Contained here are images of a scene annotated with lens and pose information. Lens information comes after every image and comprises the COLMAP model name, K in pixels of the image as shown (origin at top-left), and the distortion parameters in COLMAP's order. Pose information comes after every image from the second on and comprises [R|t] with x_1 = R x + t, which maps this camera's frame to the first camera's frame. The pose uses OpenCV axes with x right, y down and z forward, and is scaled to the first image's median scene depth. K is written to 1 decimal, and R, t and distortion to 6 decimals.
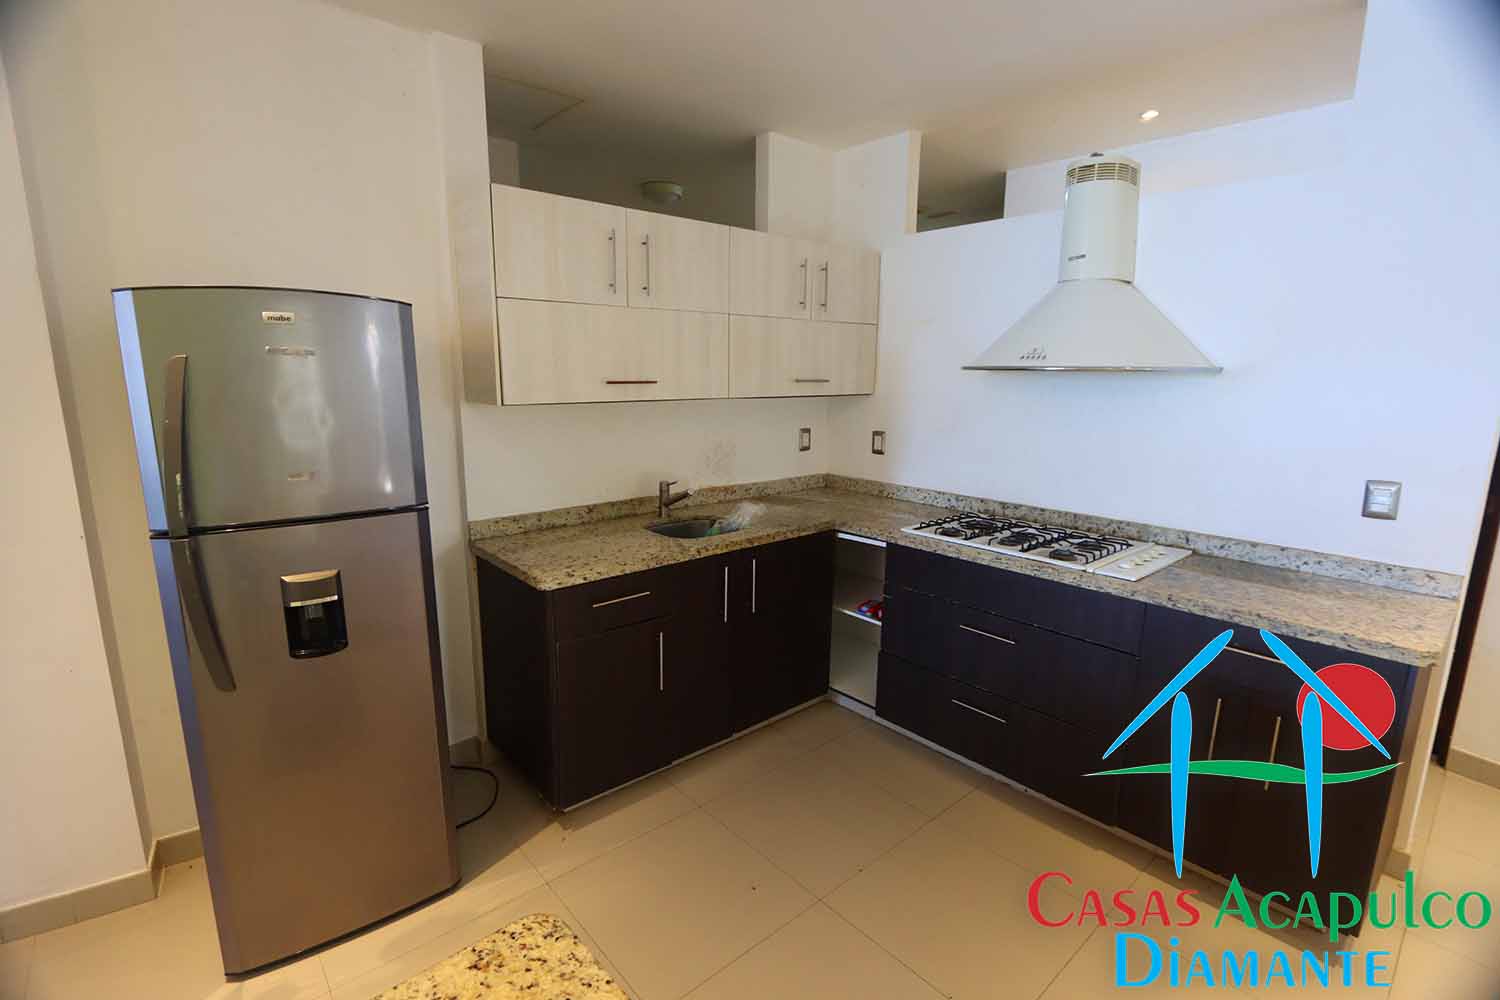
lens RADIAL K [[690.3, 0, 744.9], [0, 690.3, 503.2], [0, 0, 1]] dist [-0.016793, 0.000884]
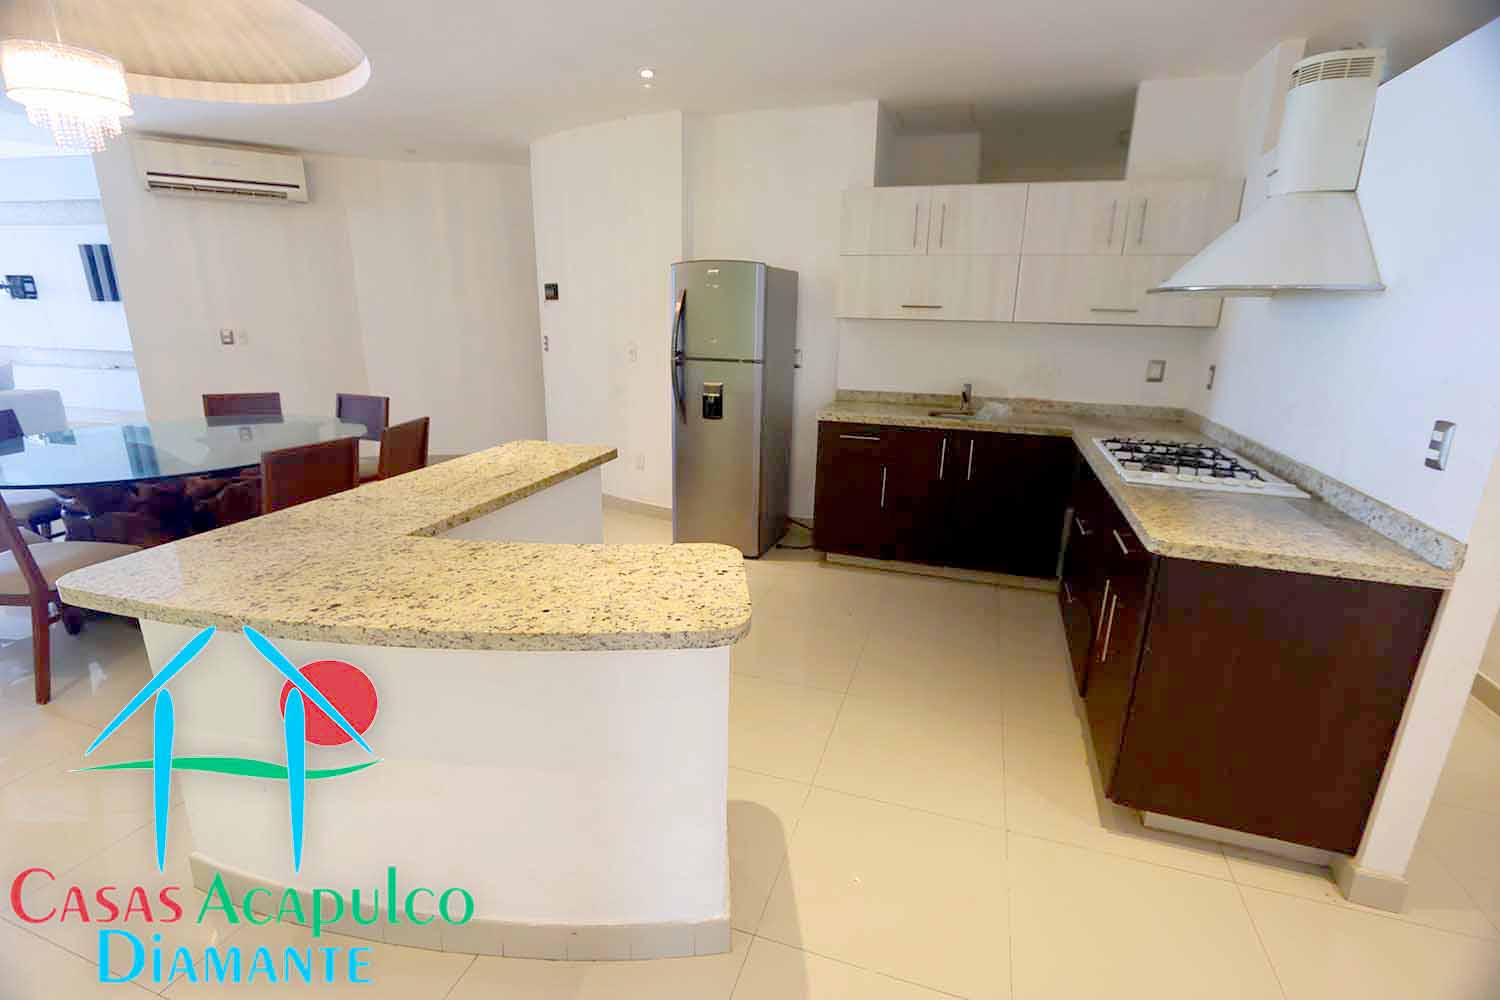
lens RADIAL K [[690.3, 0, 744.9], [0, 690.3, 503.2], [0, 0, 1]] dist [-0.016793, 0.000884]
pose [[0.503808, 0.232958, -0.831810, 0.951993], [-0.180204, 0.970106, 0.162544, 0.062668], [0.844810, 0.068005, 0.530728, -0.086609]]
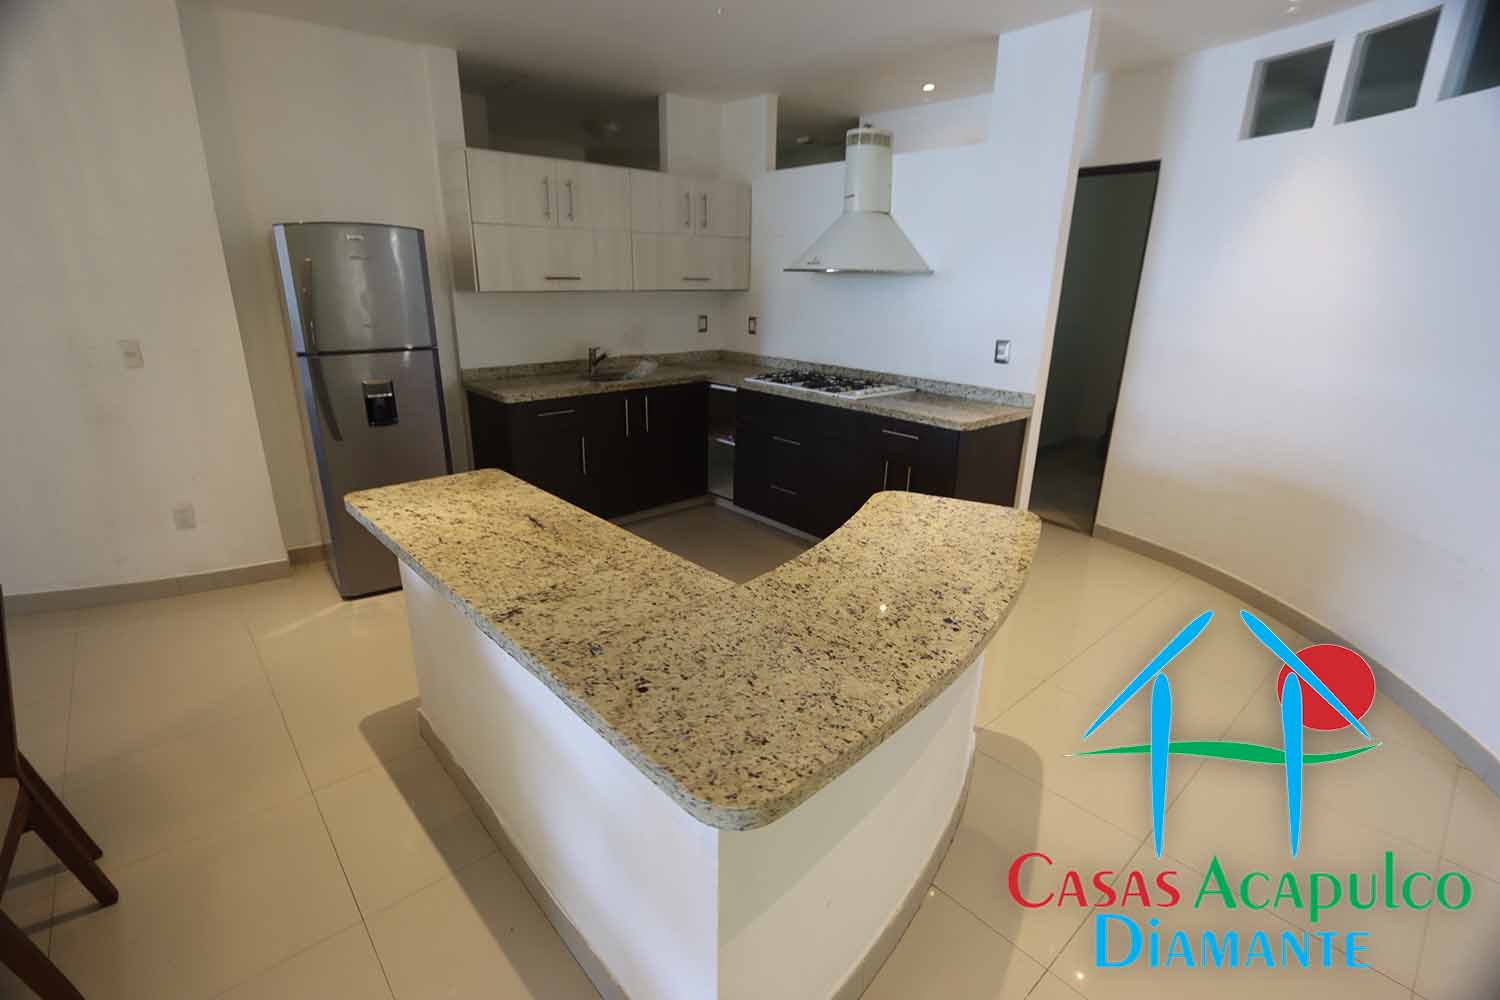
lens RADIAL K [[690.3, 0, 744.9], [0, 690.3, 503.2], [0, 0, 1]] dist [-0.016793, 0.000884]
pose [[0.999955, 0.005726, 0.007527, 0.227389], [-0.006646, 0.991675, 0.128592, 0.119818], [-0.006728, -0.128636, 0.991669, -0.578650]]
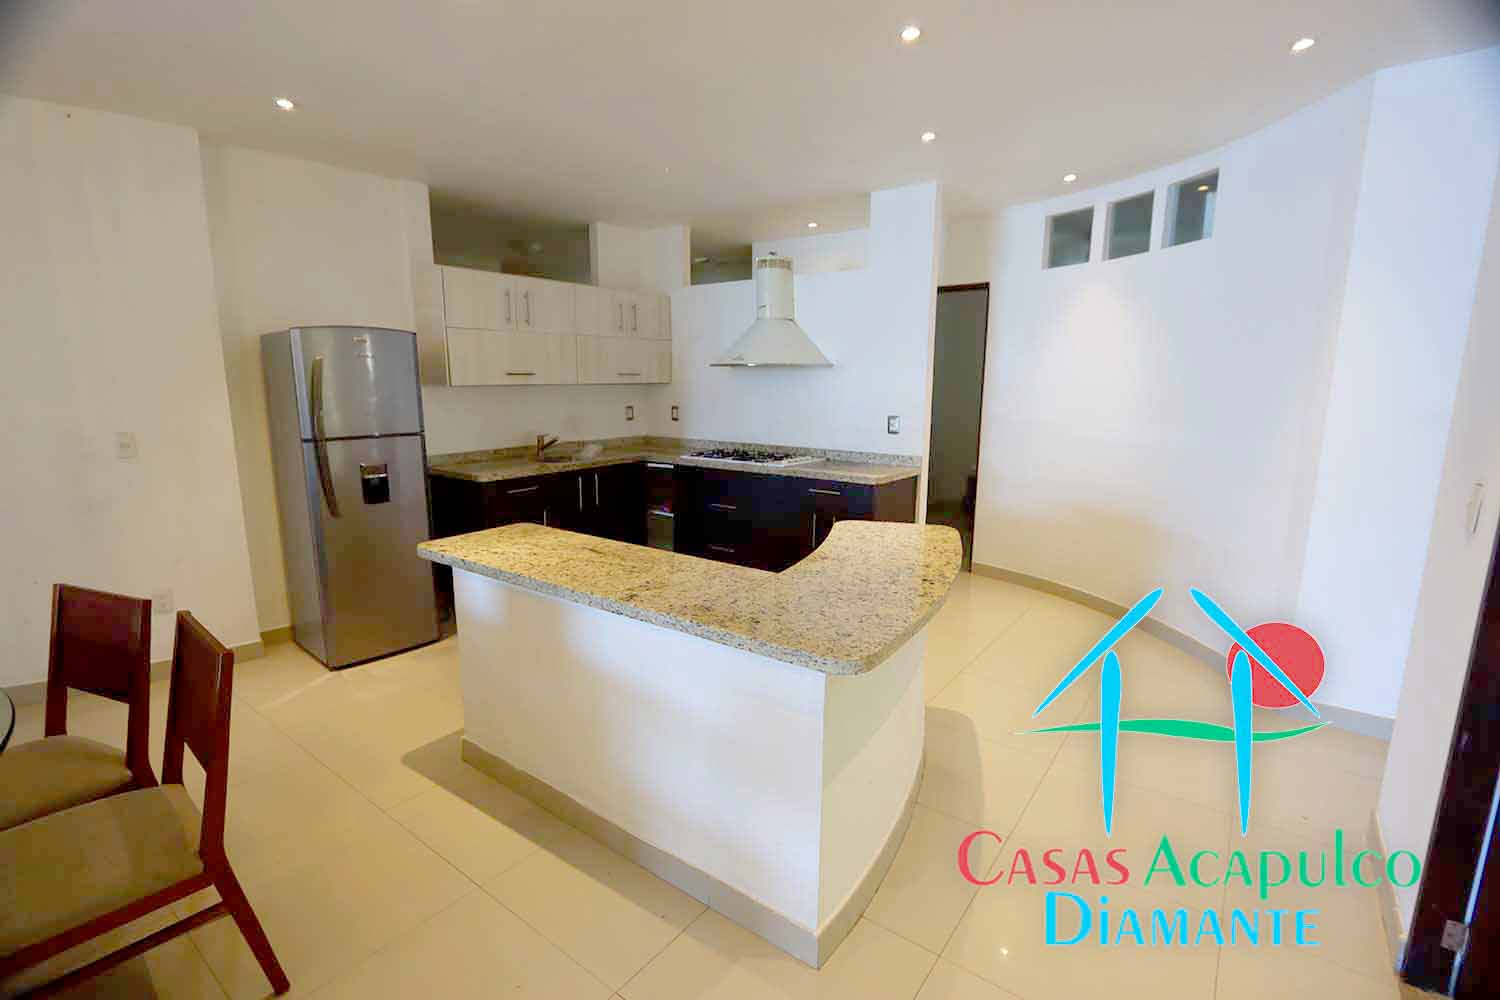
lens RADIAL K [[690.3, 0, 744.9], [0, 690.3, 503.2], [0, 0, 1]] dist [-0.016793, 0.000884]
pose [[0.978790, -0.041901, 0.200535, 0.028551], [0.043834, 0.999025, -0.005206, 0.182481], [-0.200121, 0.013885, 0.979673, -0.806905]]
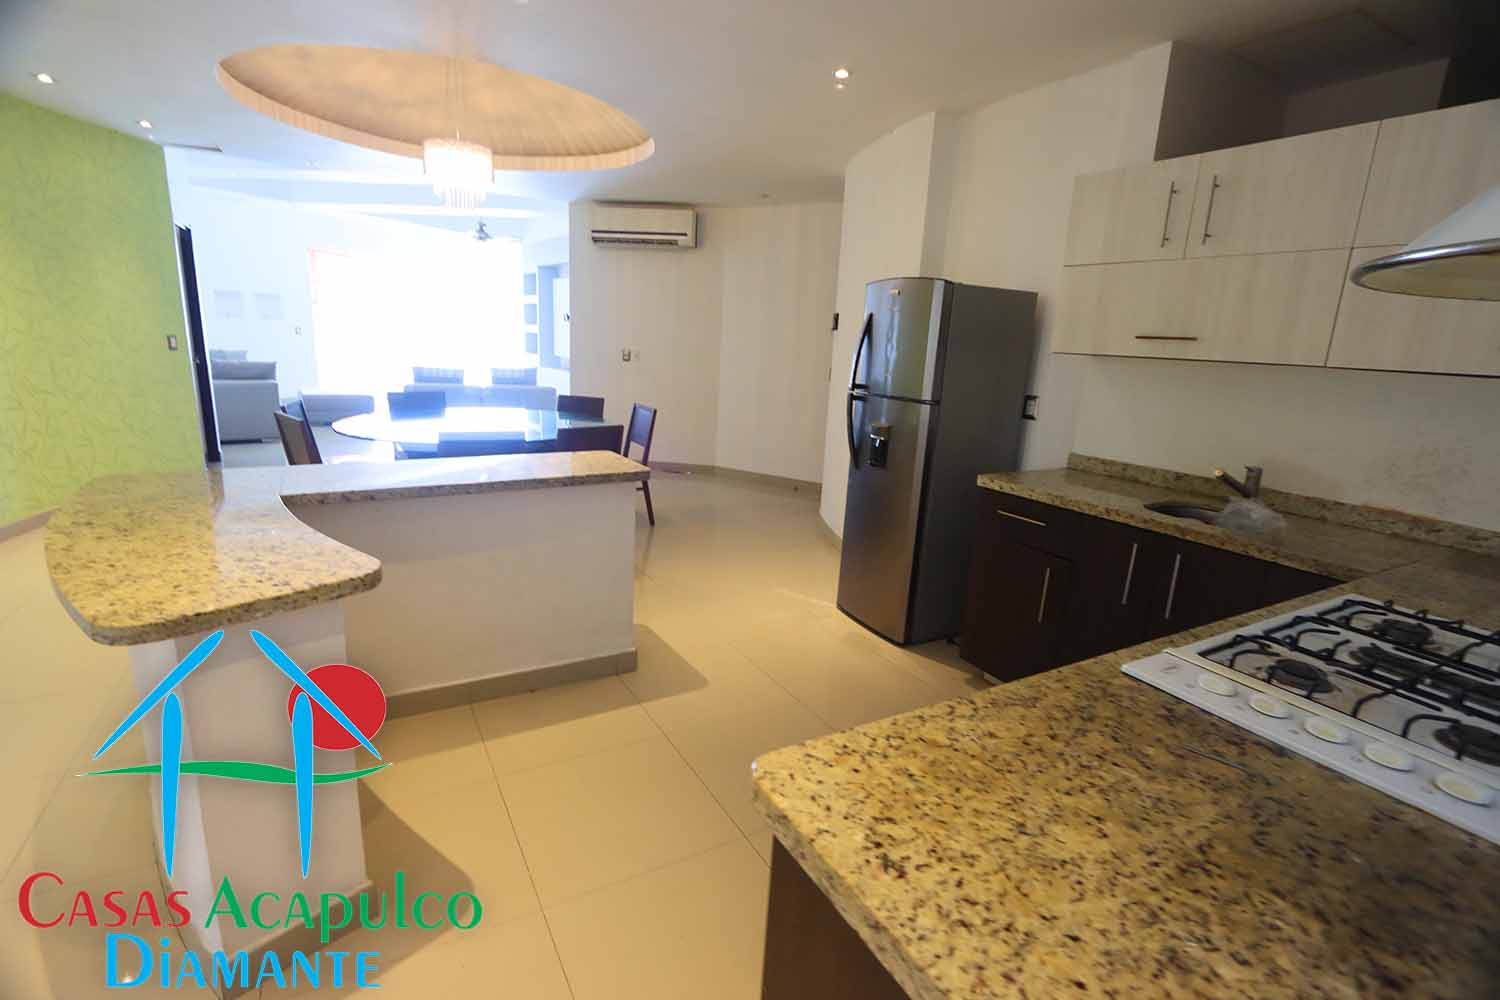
lens RADIAL K [[690.3, 0, 744.9], [0, 690.3, 503.2], [0, 0, 1]] dist [-0.016793, 0.000884]
pose [[-0.191931, 0.209461, -0.958795, 0.885702], [-0.240496, 0.937133, 0.252871, -0.057384], [0.951485, 0.279120, -0.129491, 0.606203]]
